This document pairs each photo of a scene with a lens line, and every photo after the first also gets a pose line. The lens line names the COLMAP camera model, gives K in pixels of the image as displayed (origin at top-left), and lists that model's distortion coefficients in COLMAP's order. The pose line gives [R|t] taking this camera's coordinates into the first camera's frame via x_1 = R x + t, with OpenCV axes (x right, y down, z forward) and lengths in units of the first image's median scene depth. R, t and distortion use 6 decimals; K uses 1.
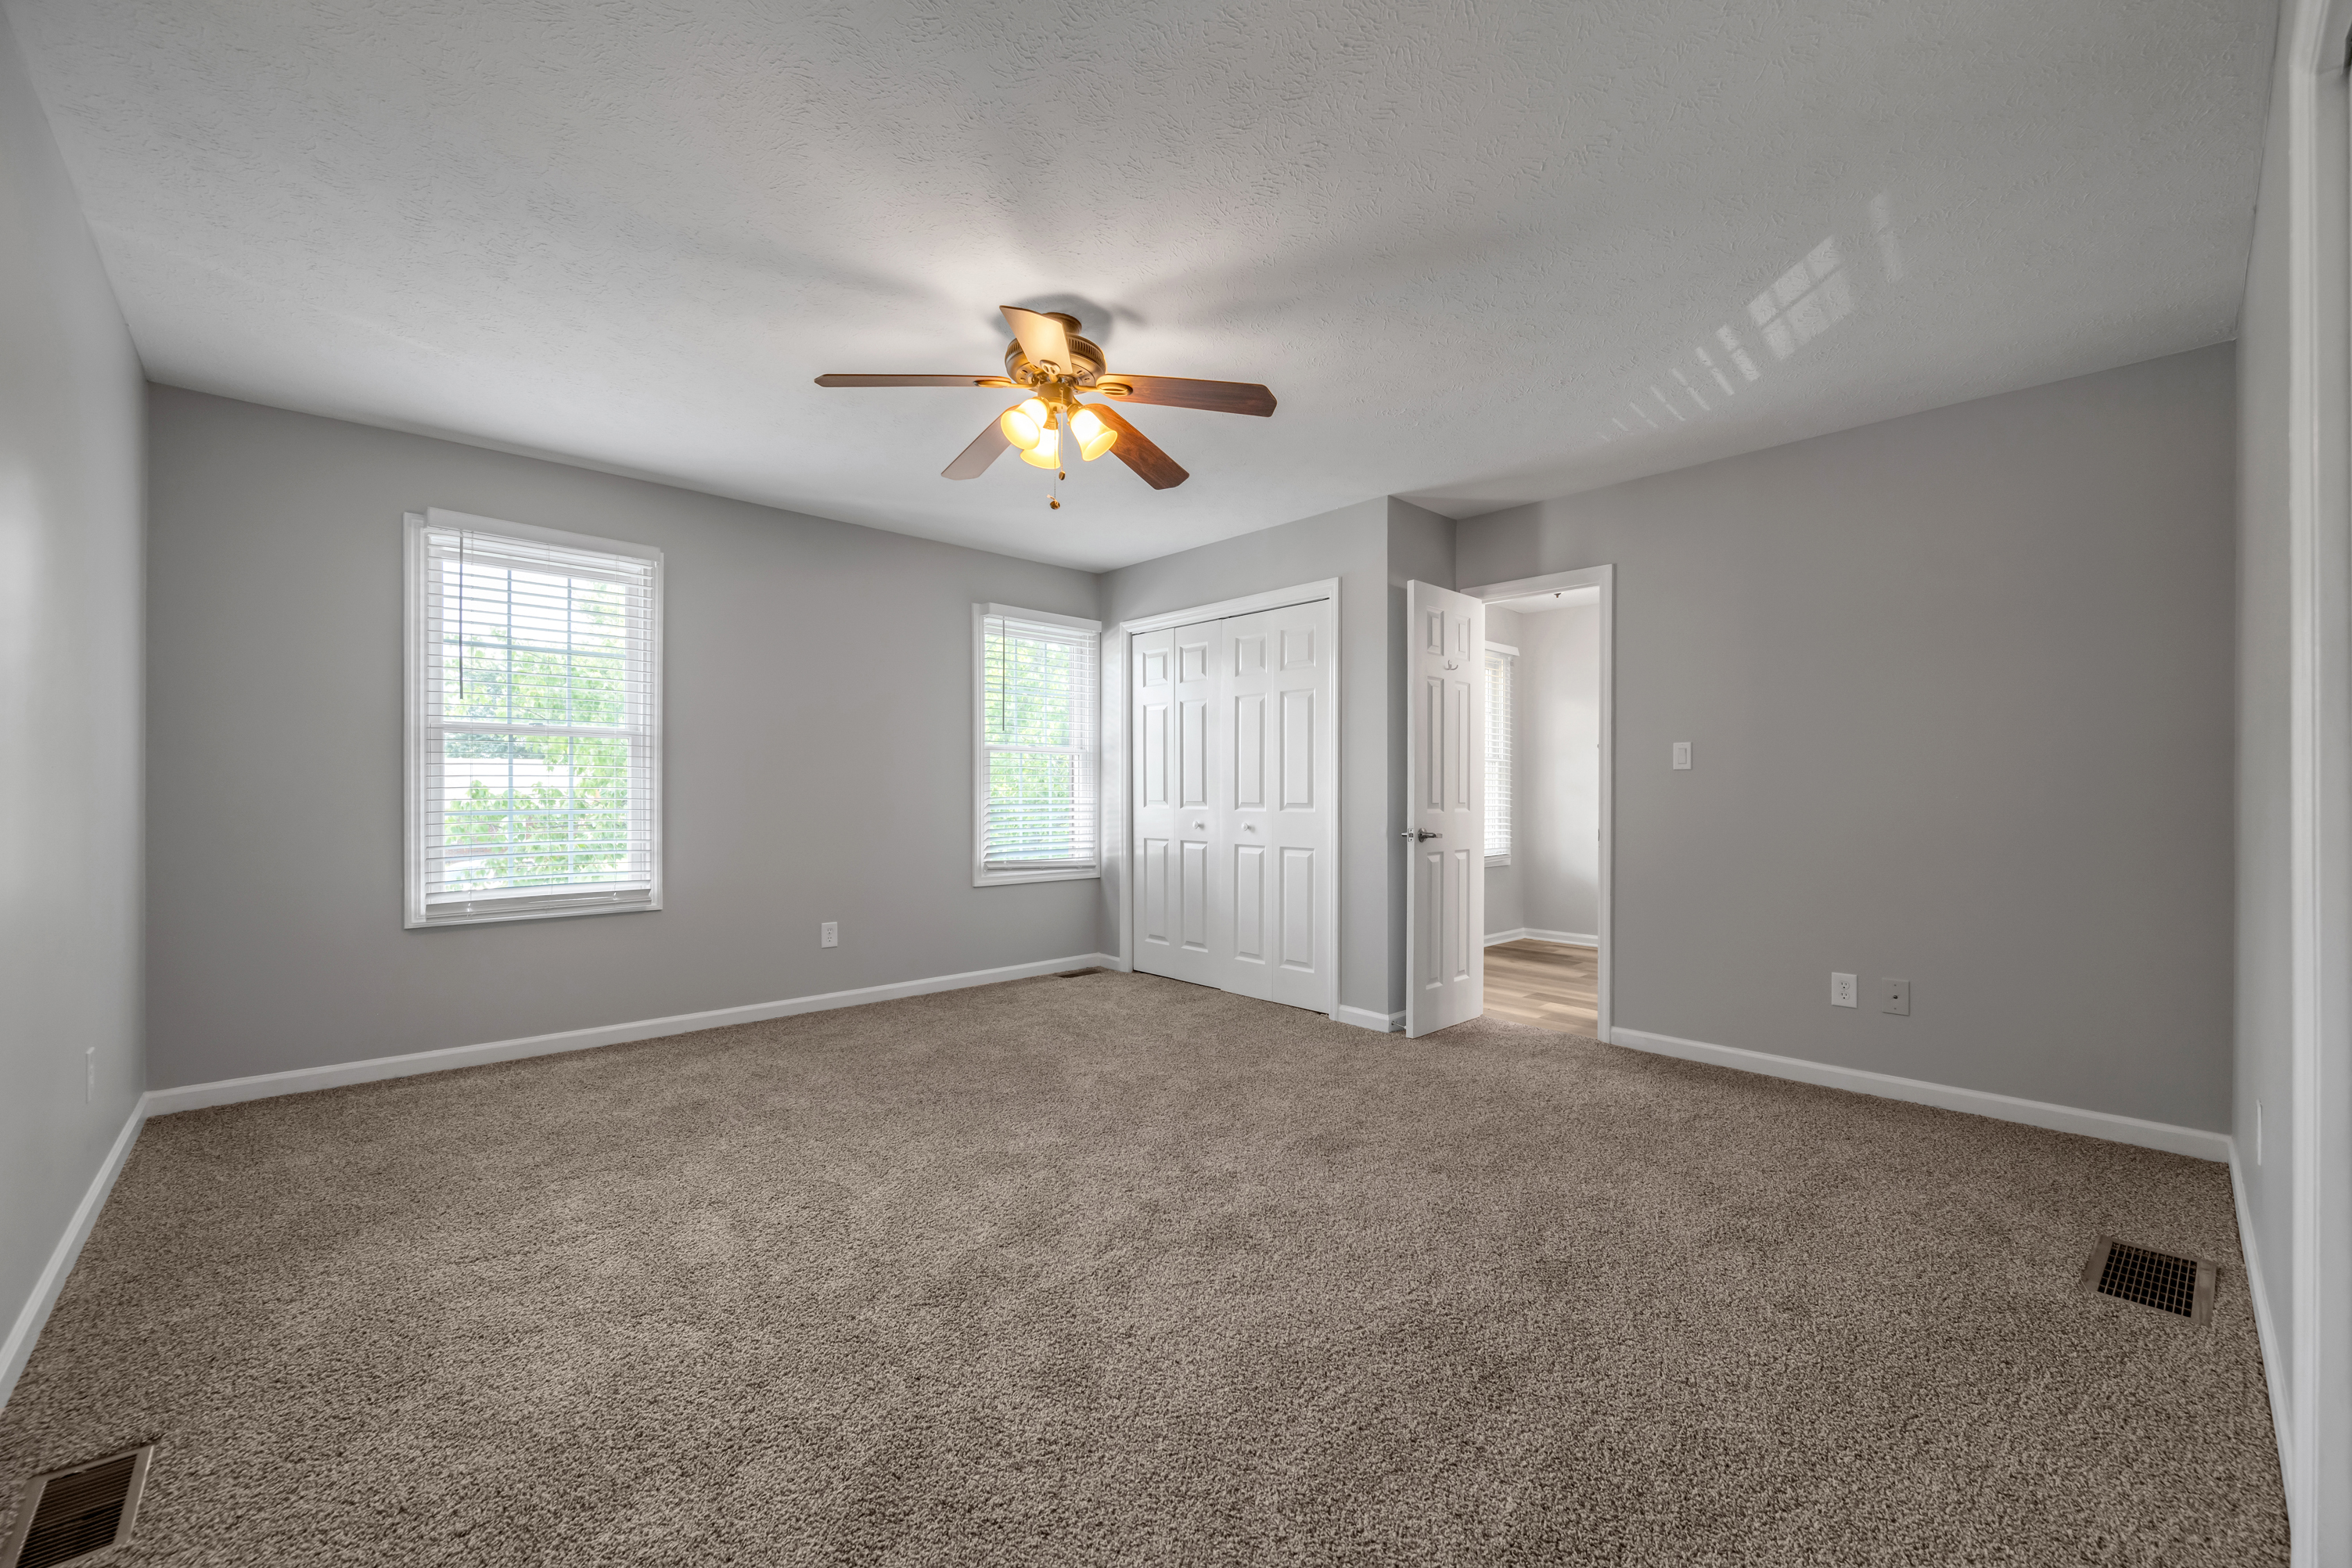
lens RADIAL K [[936.5, 0, 1178.8], [0, 936.5, 791.2], [0, 0, 1]] dist [0.000999, 0.000128]
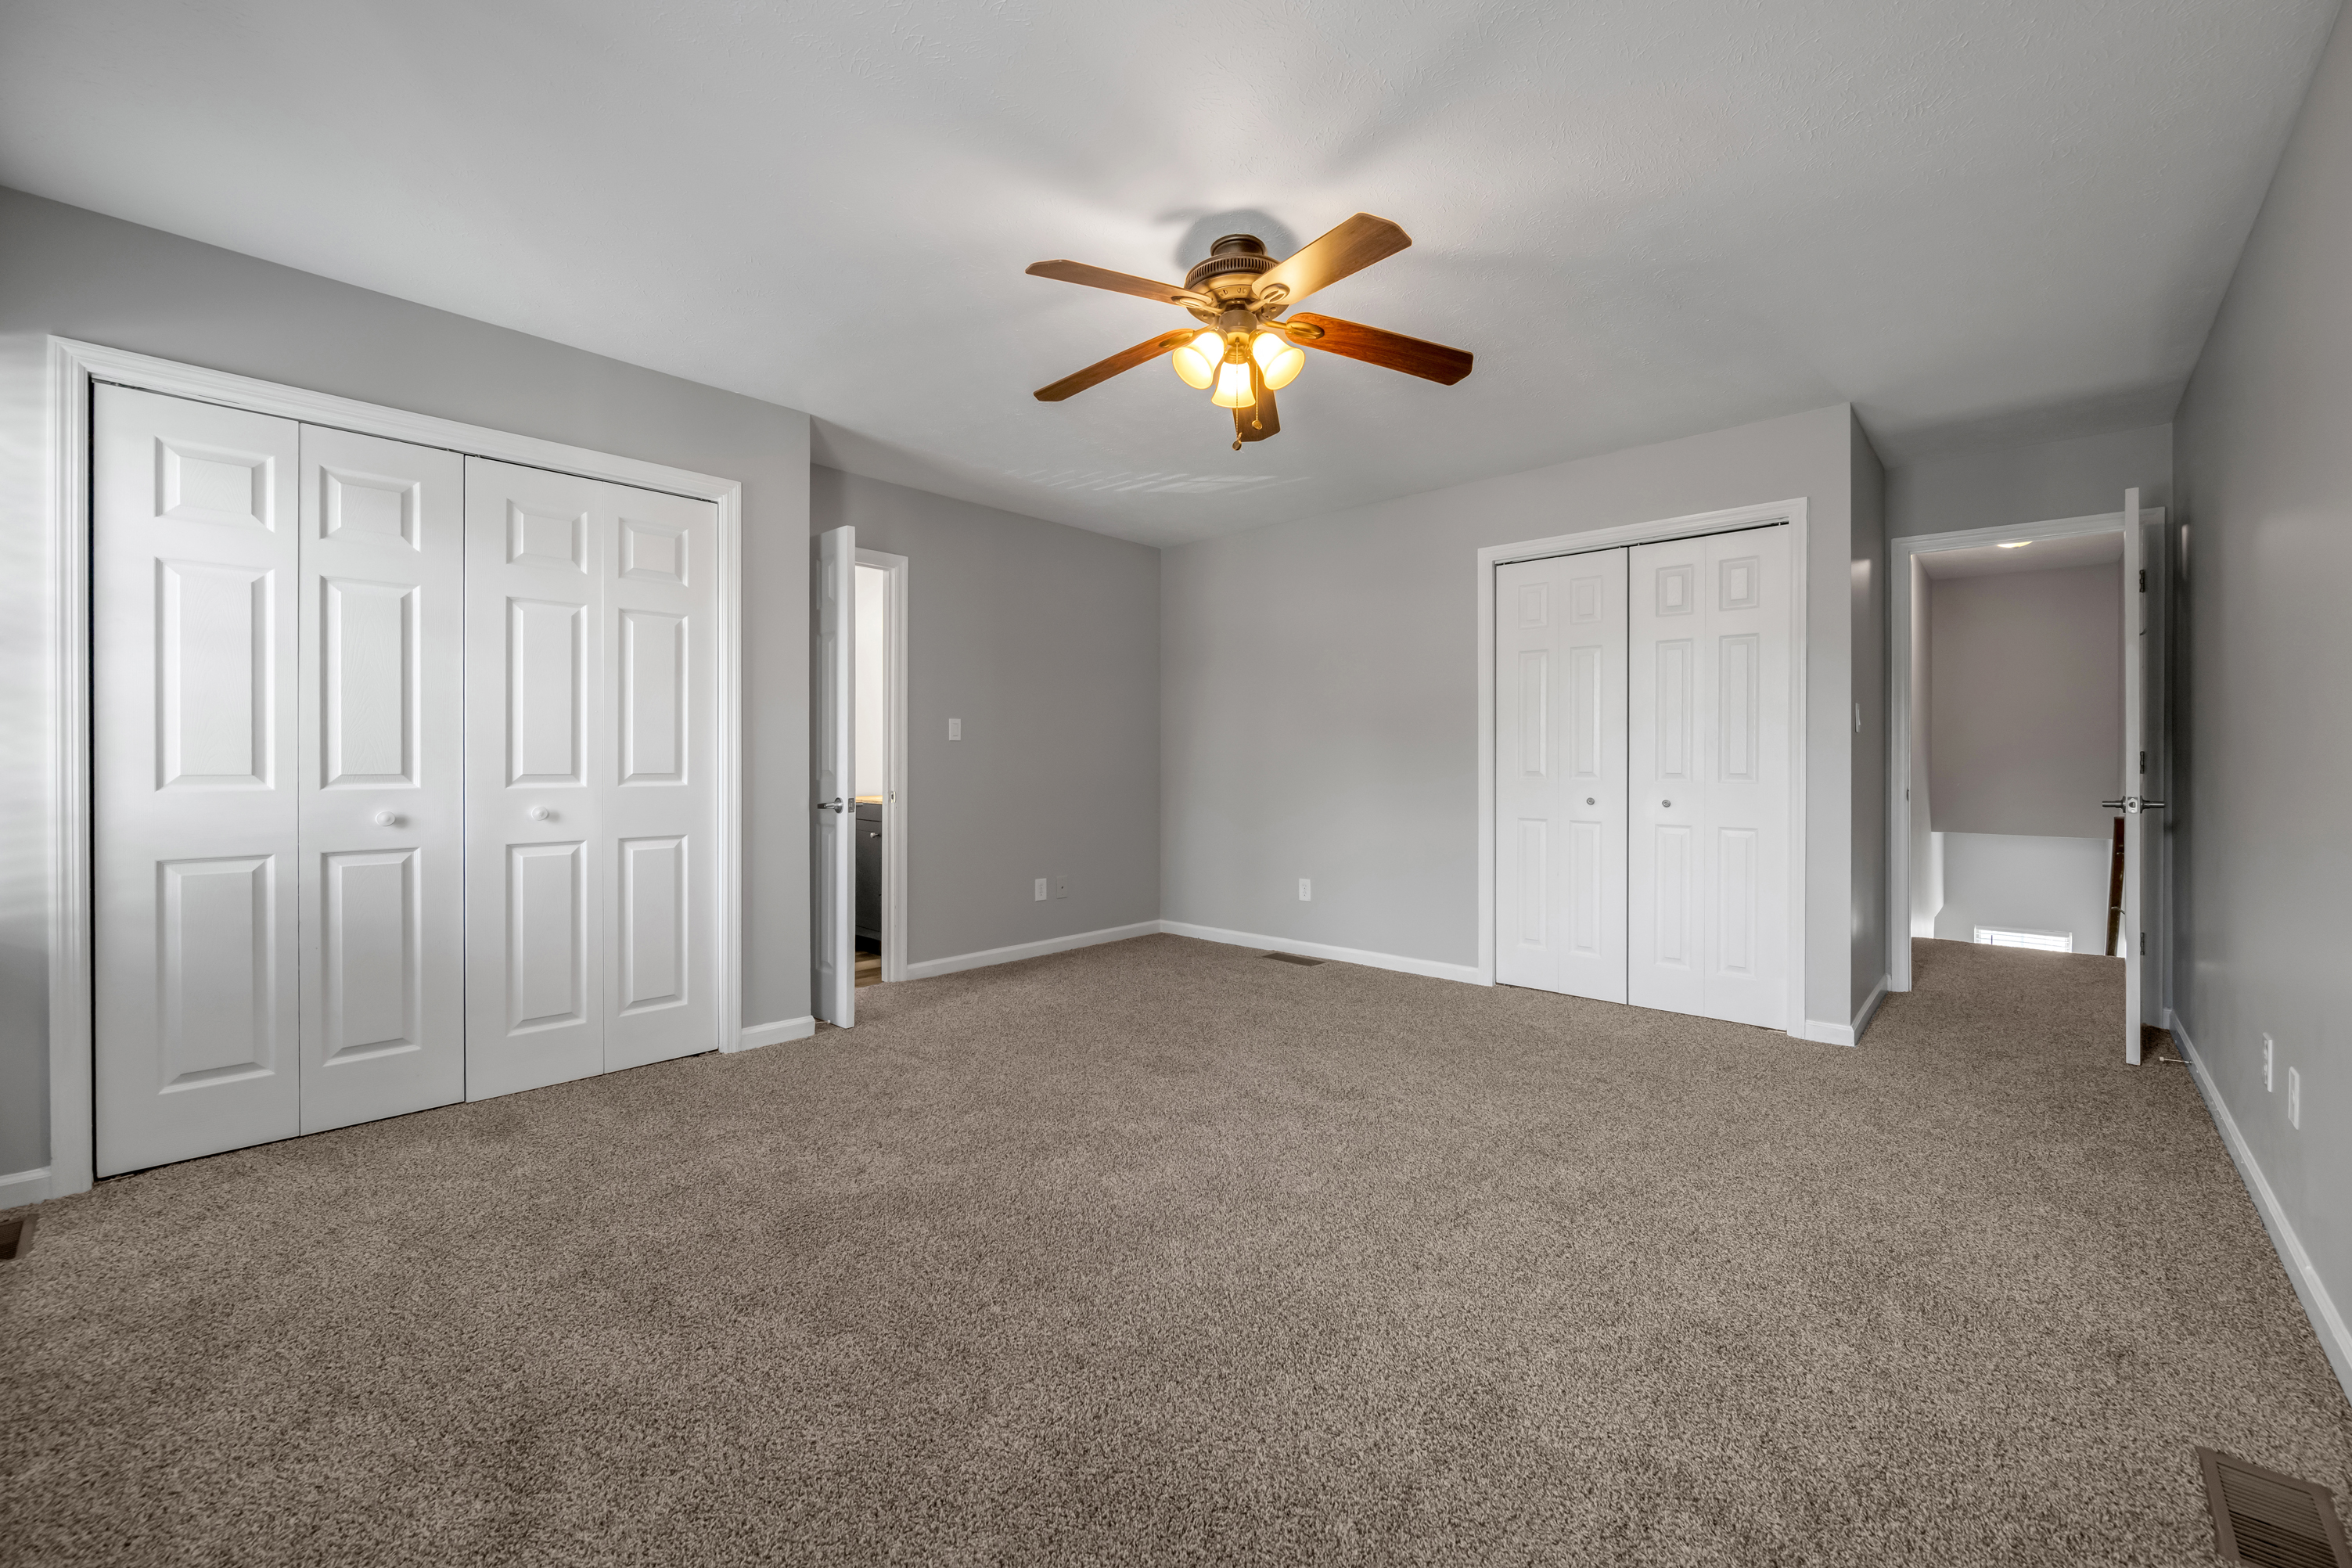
lens RADIAL K [[953.0, 0, 1182.5], [0, 953.0, 767.7], [0, 0, 1]] dist [-0.000185, -0.000028]
pose [[-0.086677, -0.009443, 0.996192, -0.615482], [-0.006226, 0.999941, 0.008937, -0.000533], [-0.996217, -0.005428, -0.086731, 0.661687]]
